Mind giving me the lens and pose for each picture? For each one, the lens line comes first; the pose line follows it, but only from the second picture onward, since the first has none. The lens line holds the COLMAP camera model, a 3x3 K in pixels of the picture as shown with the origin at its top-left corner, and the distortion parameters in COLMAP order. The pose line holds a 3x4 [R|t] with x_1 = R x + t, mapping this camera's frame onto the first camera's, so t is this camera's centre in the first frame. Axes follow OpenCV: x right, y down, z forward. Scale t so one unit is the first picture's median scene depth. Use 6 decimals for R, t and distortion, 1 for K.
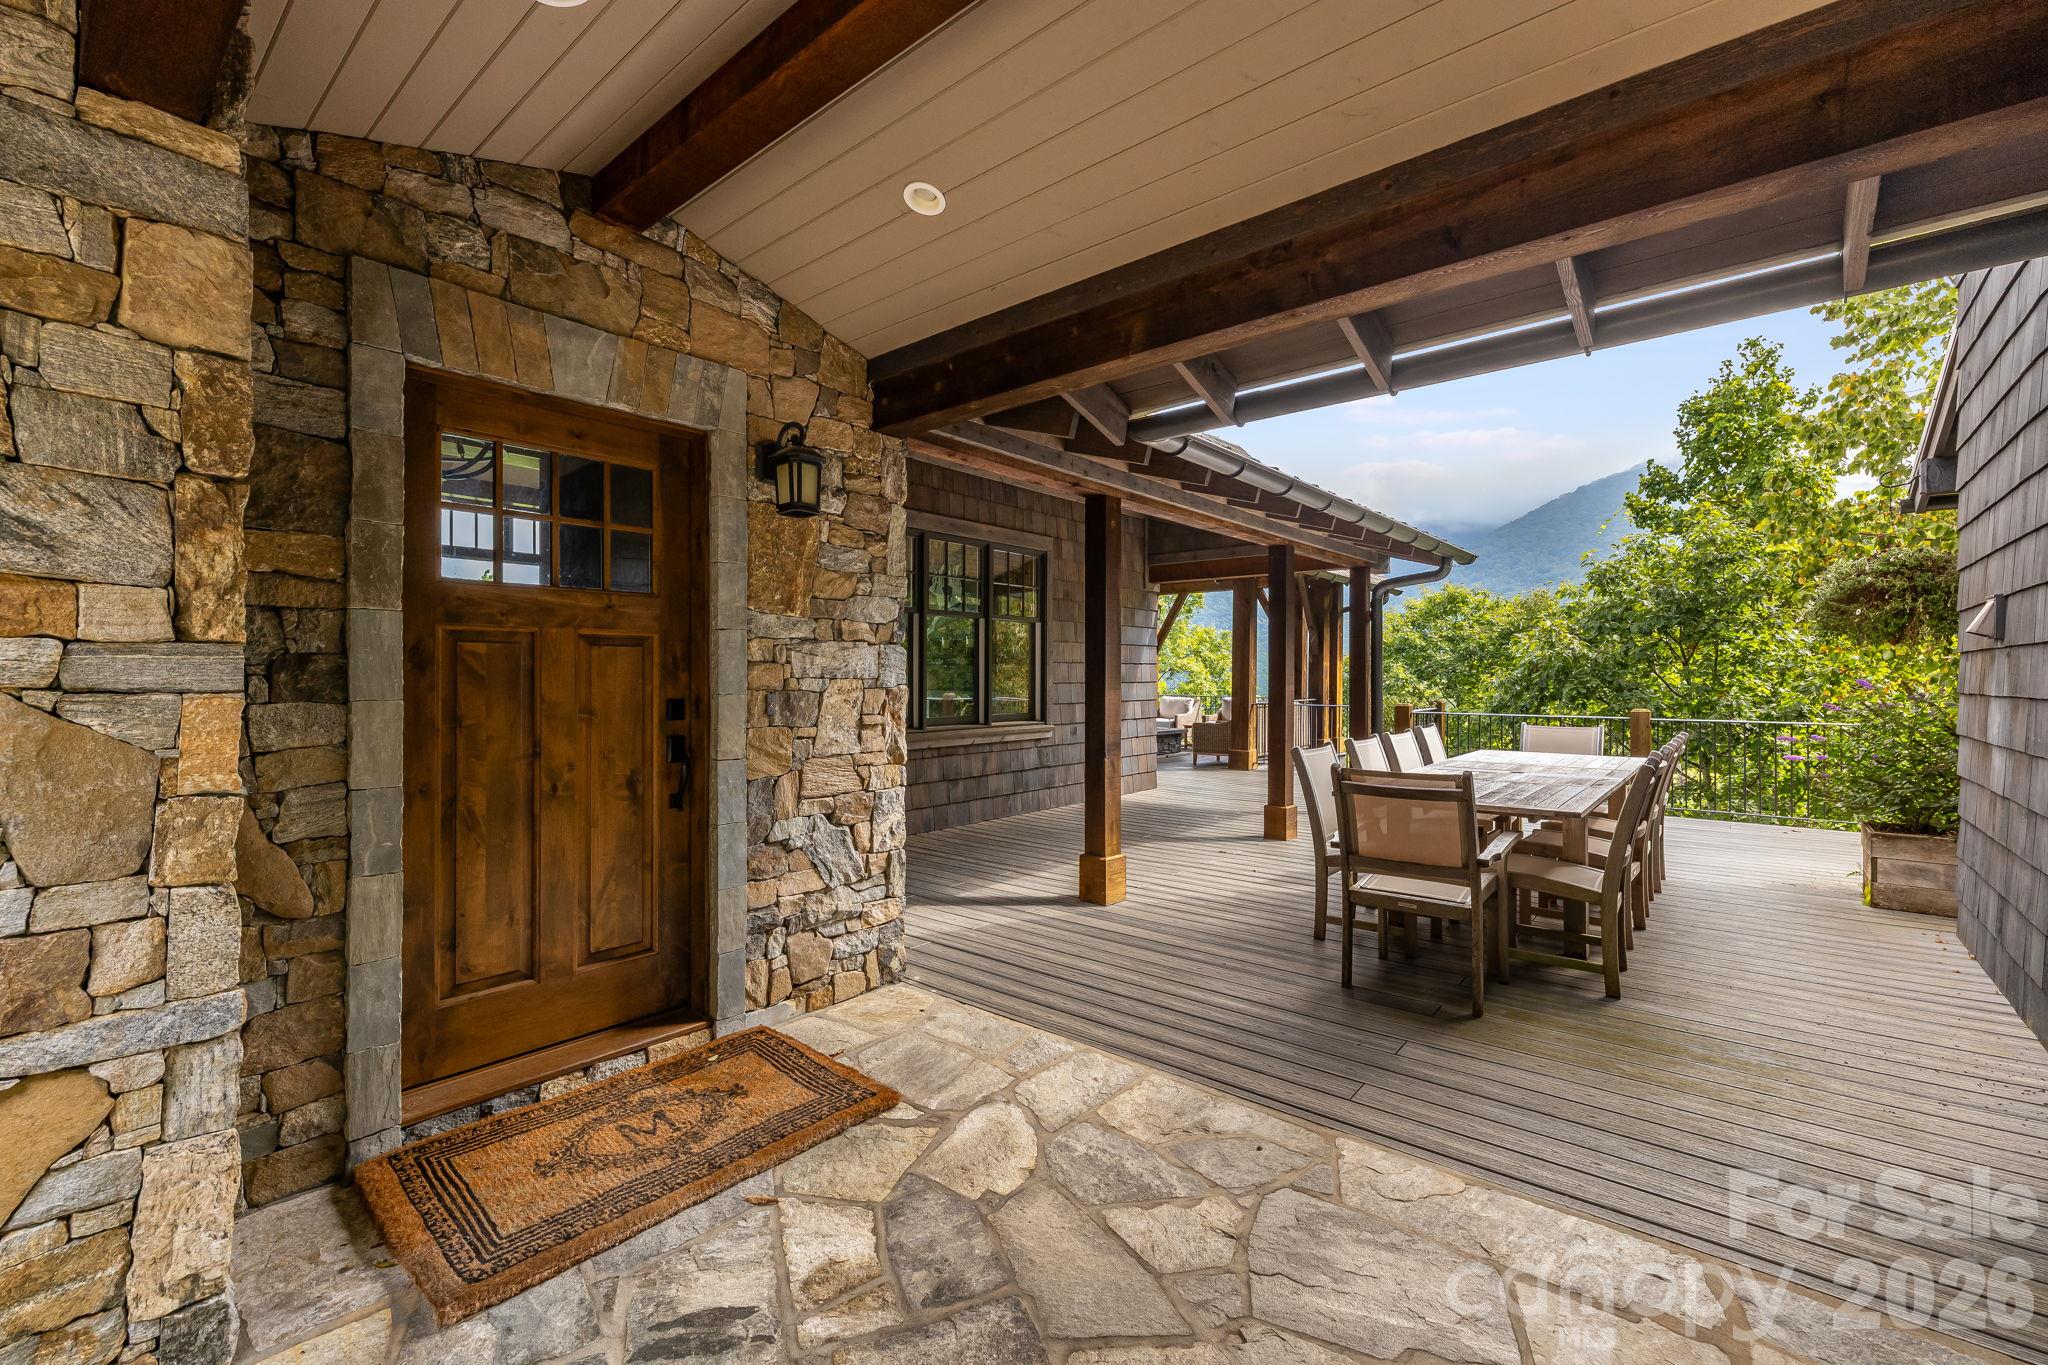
lens RADIAL K [[873.0, 0, 1026.9], [0, 873.0, 684.3], [0, 0, 1]] dist [0.002237, 0.000625]
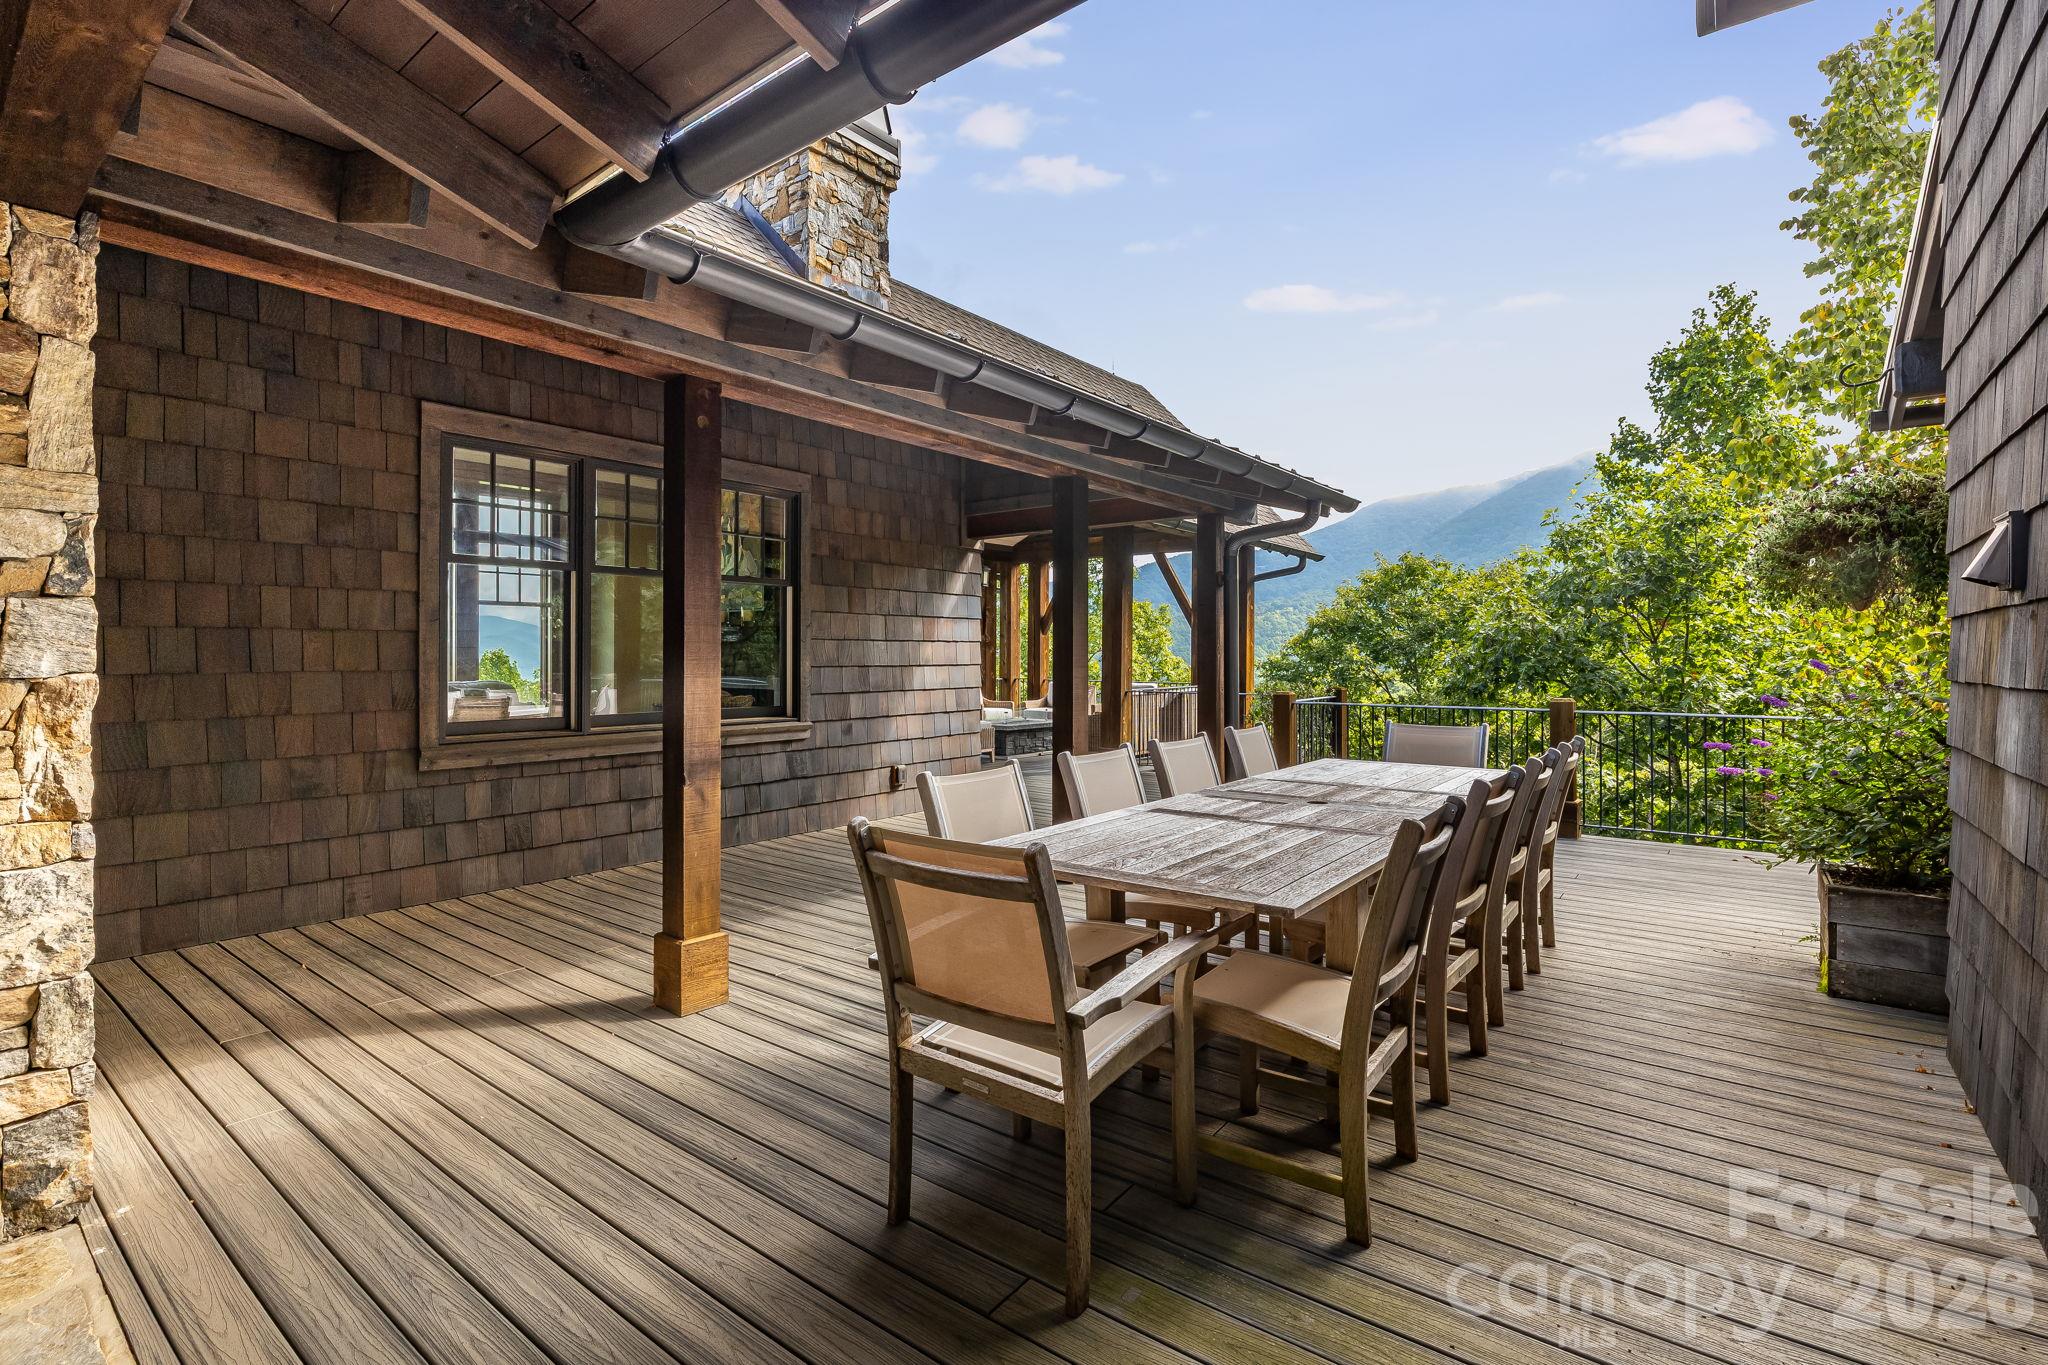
lens RADIAL K [[943.0, 0, 1025.7], [0, 943.0, 662.3], [0, 0, 1]] dist [-0.004682, -0.002562]
pose [[0.999188, -0.002133, 0.040237, 0.212862], [0.002303, 0.999989, -0.004184, -0.001228], [-0.040227, 0.004273, 0.999181, 0.202331]]
